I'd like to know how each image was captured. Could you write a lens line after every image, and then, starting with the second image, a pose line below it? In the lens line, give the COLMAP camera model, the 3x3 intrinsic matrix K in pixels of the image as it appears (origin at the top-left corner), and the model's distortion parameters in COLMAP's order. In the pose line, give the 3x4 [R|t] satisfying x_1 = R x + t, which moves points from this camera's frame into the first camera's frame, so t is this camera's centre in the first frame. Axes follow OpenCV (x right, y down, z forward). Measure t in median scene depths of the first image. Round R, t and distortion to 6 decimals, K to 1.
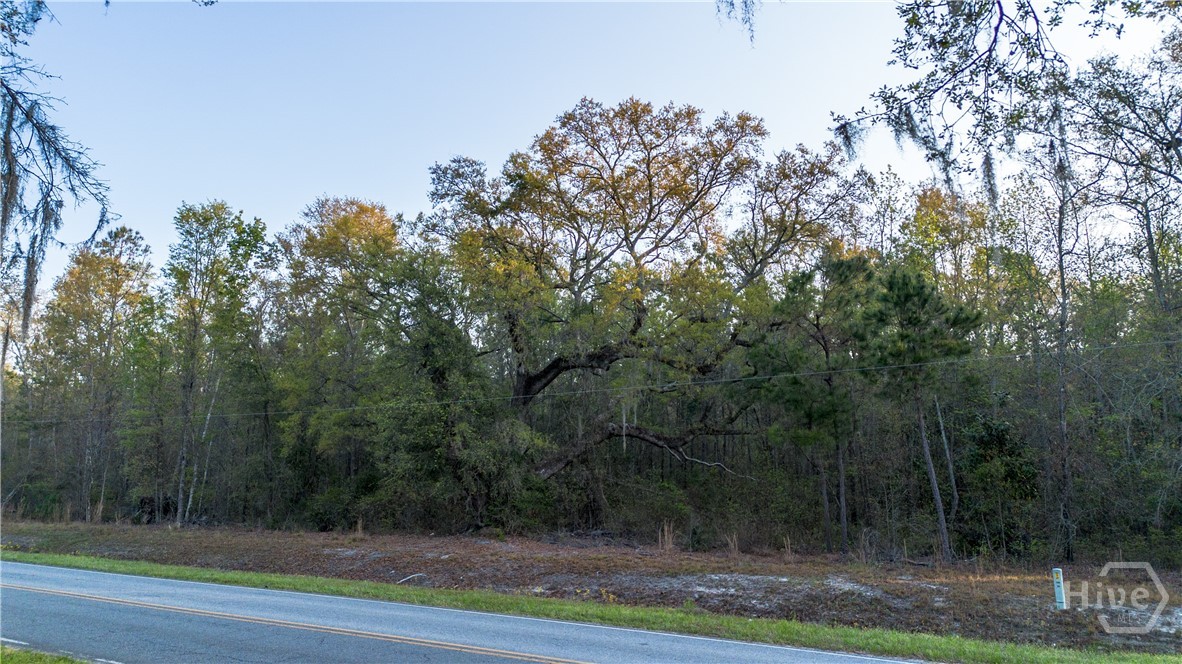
lens RADIAL K [[830.0, 0, 592.6], [0, 830.0, 331.3], [0, 0, 1]] dist [0.091466, -0.077357]
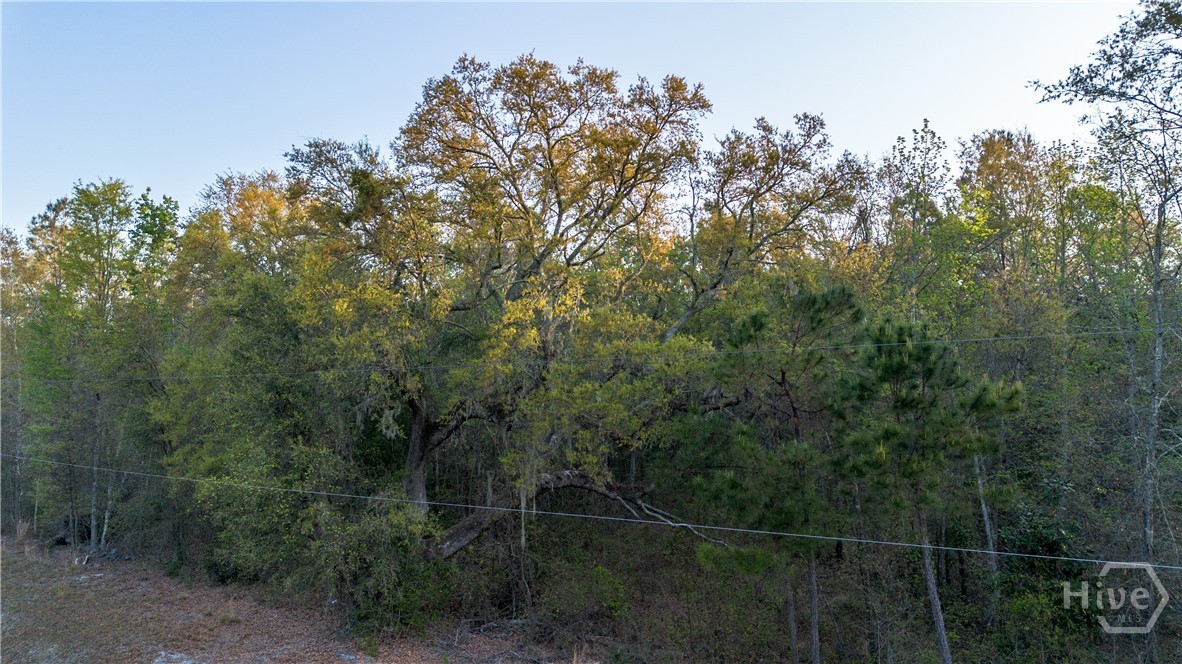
lens RADIAL K [[830.0, 0, 592.6], [0, 830.0, 331.3], [0, 0, 1]] dist [0.091466, -0.077357]
pose [[0.995406, -0.007558, -0.095446, 0.172131], [0.016698, 0.995306, 0.095329, -0.116489], [0.094277, -0.096485, 0.990859, 0.288689]]
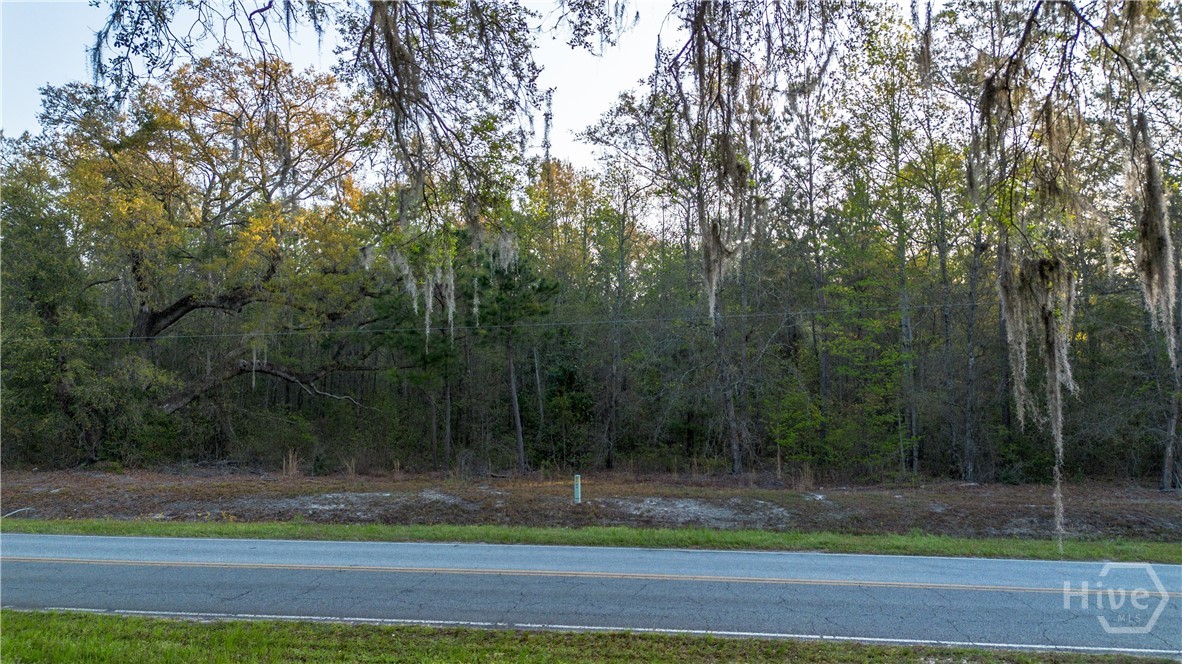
lens RADIAL K [[828.5, 0, 591.0], [0, 828.5, 332.0], [0, 0, 1]] dist [0.085379, -0.081804]
pose [[0.917566, 0.032063, 0.396289, 0.006621], [-0.068245, 0.994651, 0.077538, -0.042564], [-0.391684, -0.098190, 0.914846, -0.160154]]
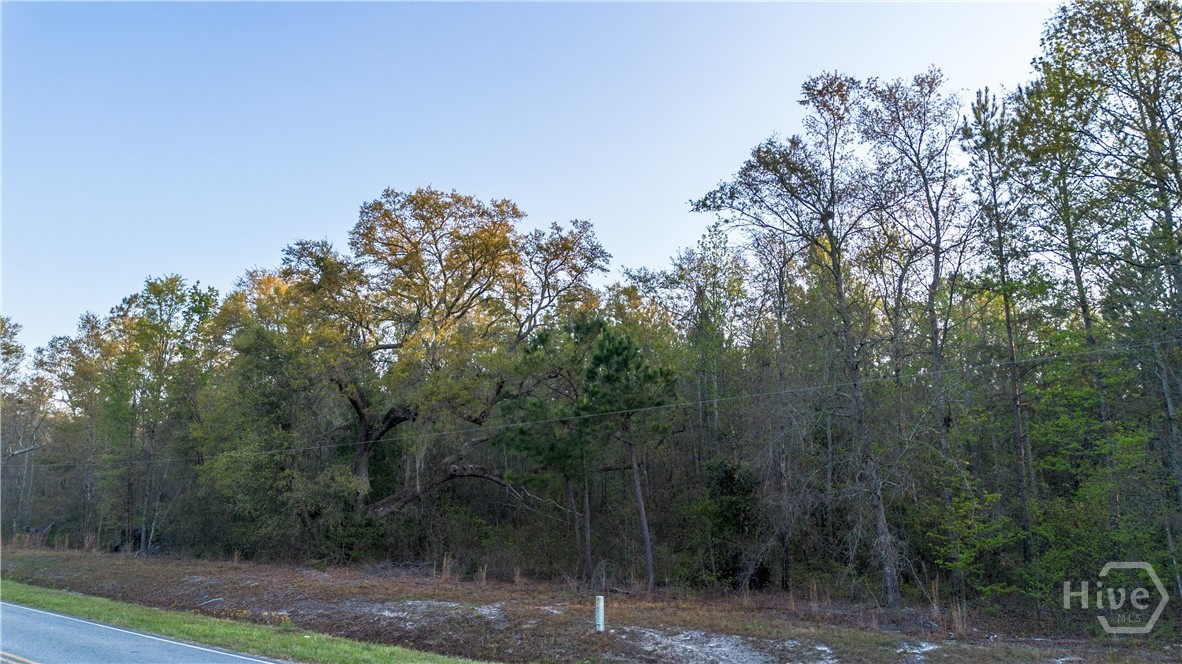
lens RADIAL K [[828.5, 0, 591.0], [0, 828.5, 332.0], [0, 0, 1]] dist [0.085379, -0.081804]
pose [[0.989632, -0.029894, -0.140484, 0.445866], [0.025734, 0.999178, -0.031338, -0.035764], [0.141305, 0.027398, 0.989587, -0.114909]]
